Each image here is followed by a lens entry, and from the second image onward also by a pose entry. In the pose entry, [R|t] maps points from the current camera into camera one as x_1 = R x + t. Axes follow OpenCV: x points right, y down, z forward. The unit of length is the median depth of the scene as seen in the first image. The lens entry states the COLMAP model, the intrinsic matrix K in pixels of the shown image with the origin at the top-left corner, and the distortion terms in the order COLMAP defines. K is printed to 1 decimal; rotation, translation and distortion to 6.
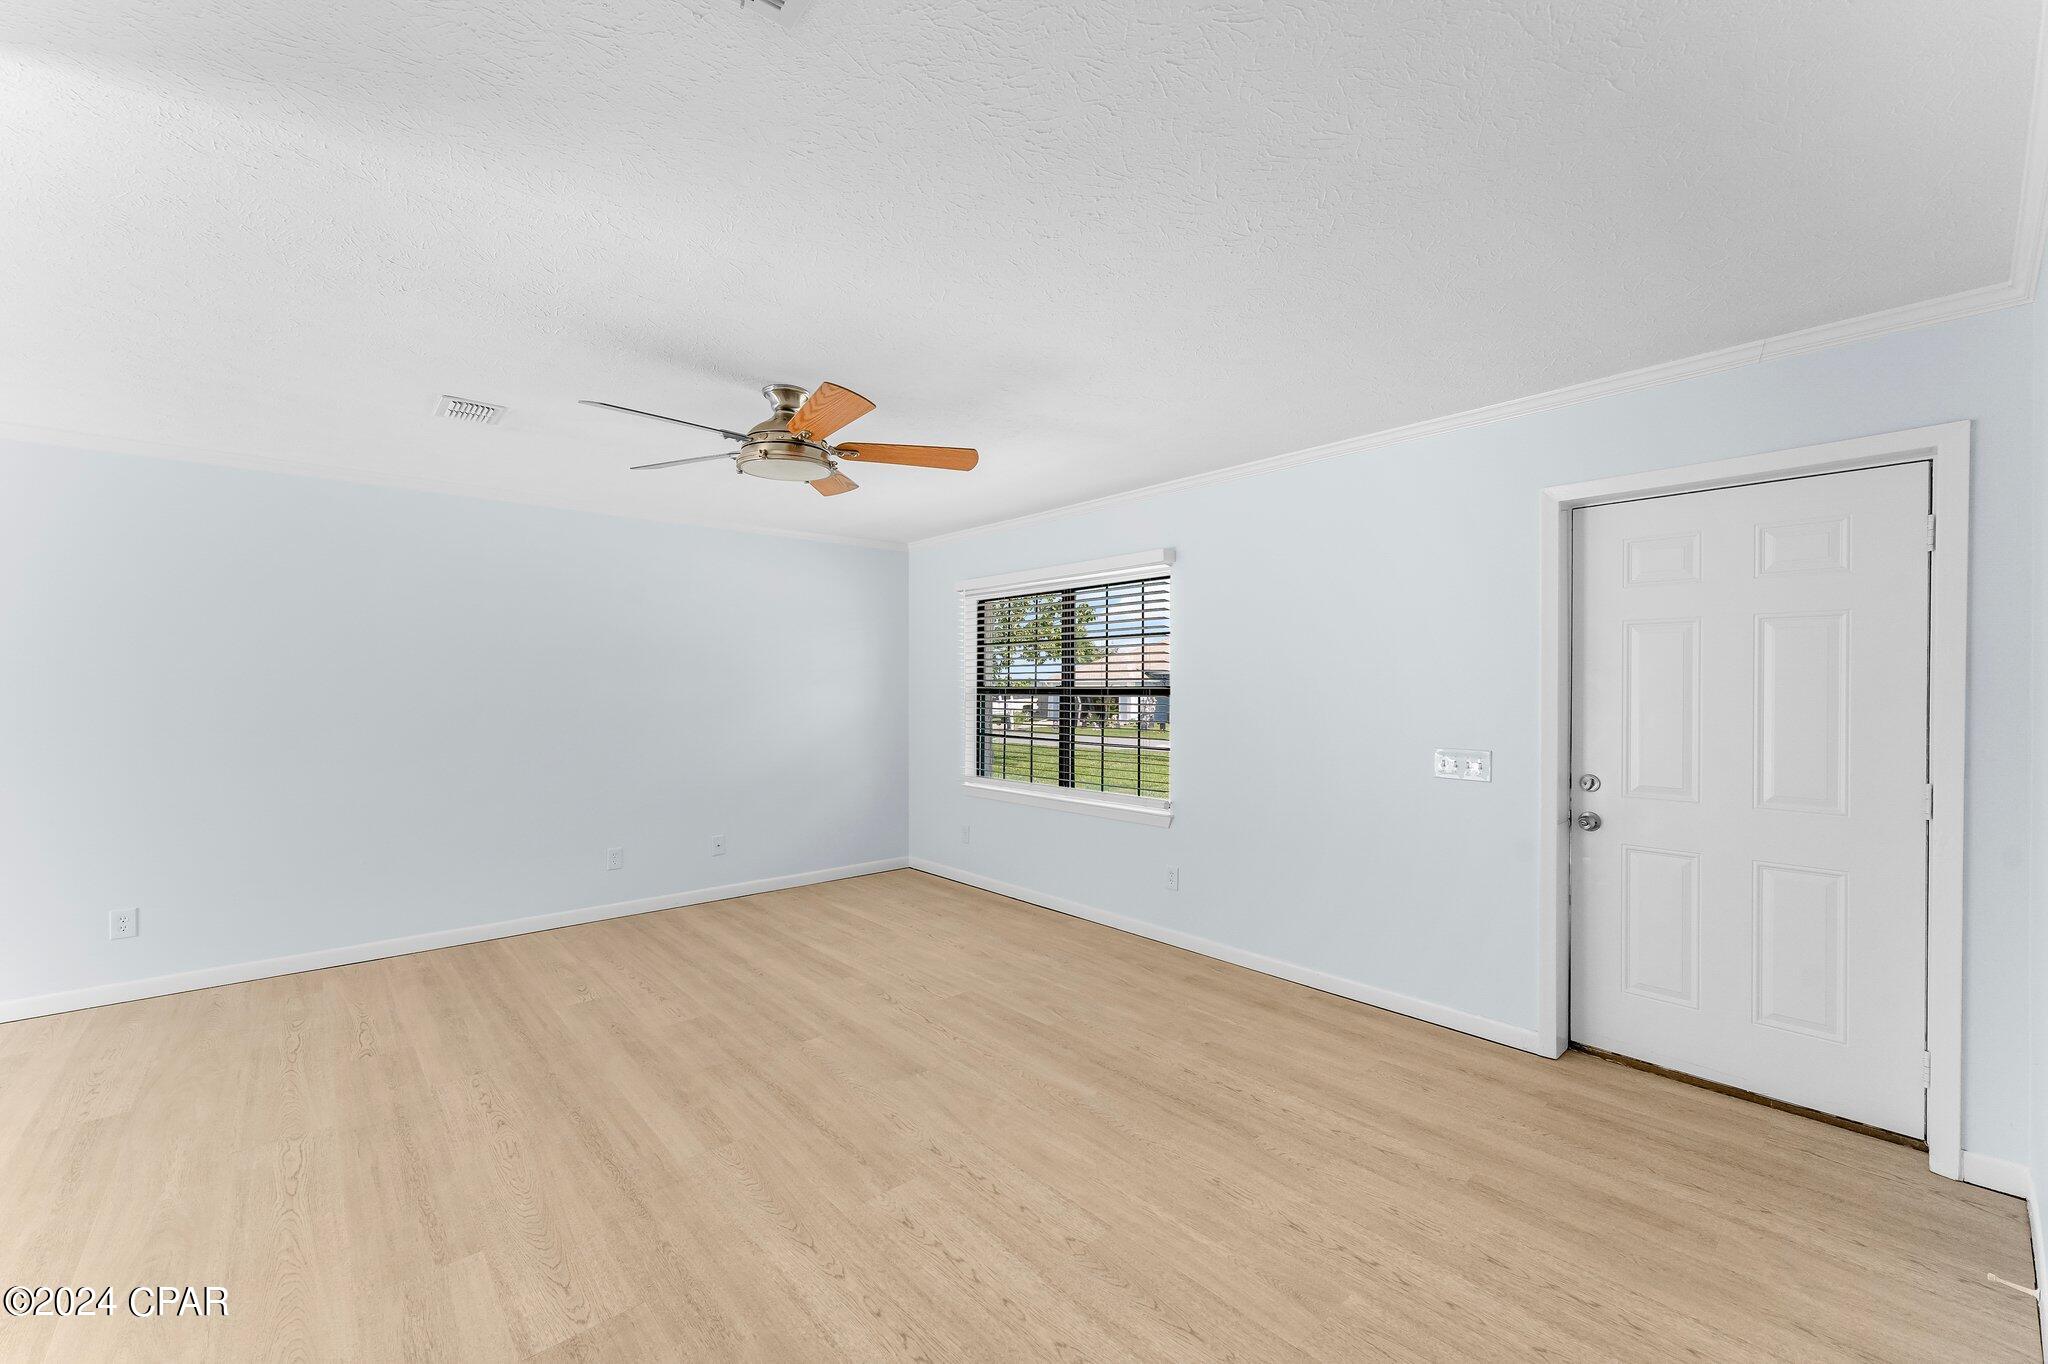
lens RADIAL K [[830.4, 0, 1025.0], [0, 830.4, 688.4], [0, 0, 1]] dist [0.001552, -0.000019]
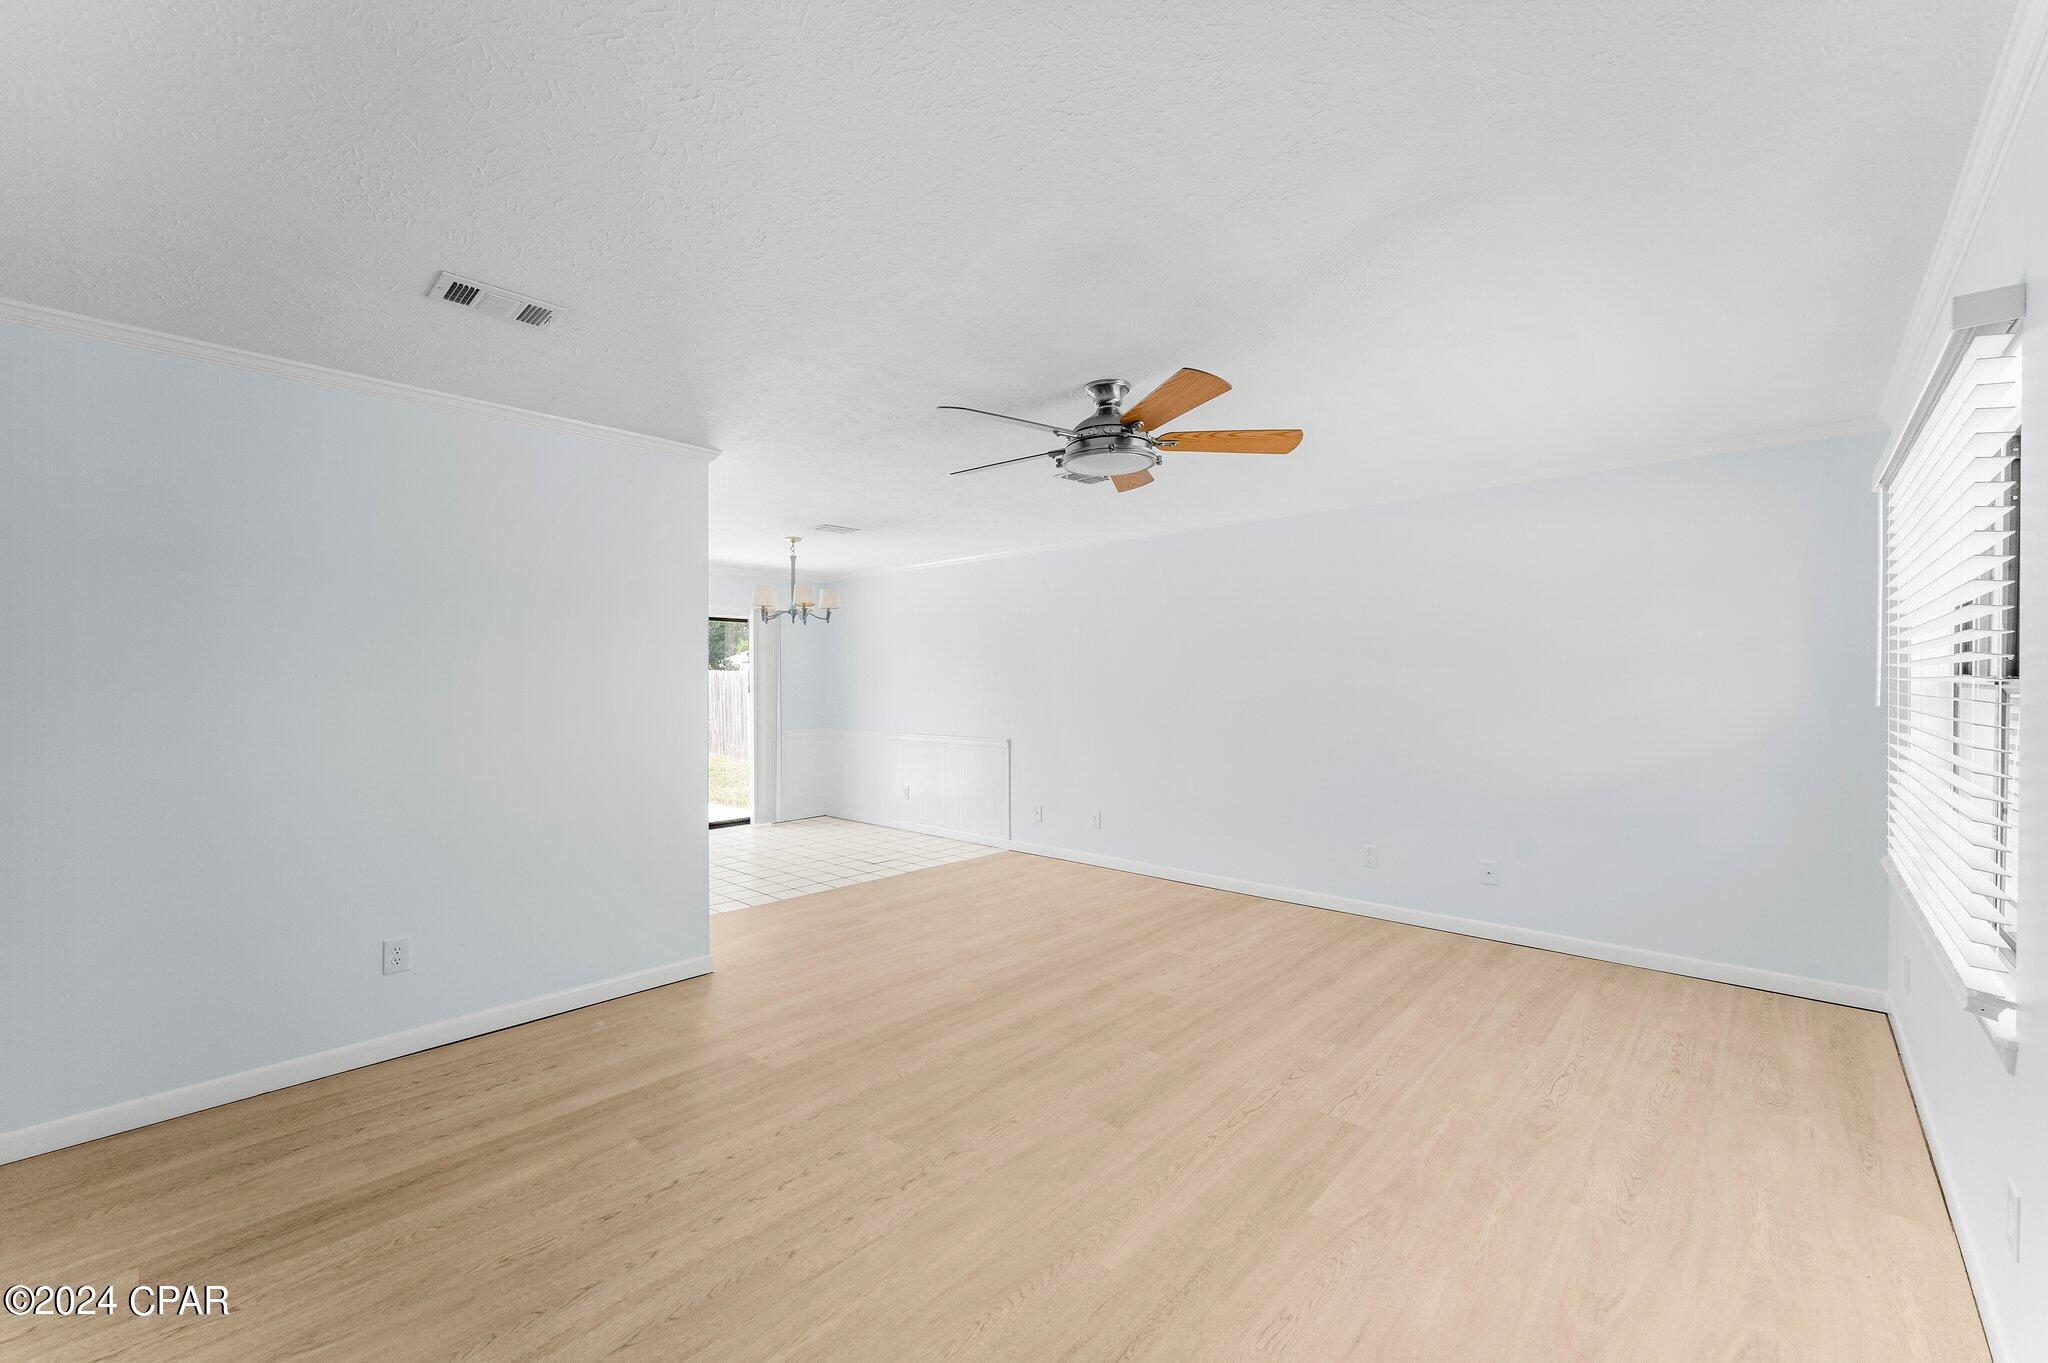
lens RADIAL K [[842.1, 0, 1025.1], [0, 842.1, 681.5], [0, 0, 1]] dist [0.001847, 0.000078]
pose [[0.097137, -0.001154, -0.995270, 0.642506], [0.000858, 0.999999, -0.001076, 0.001888], [0.995271, -0.000750, 0.097138, 0.718582]]
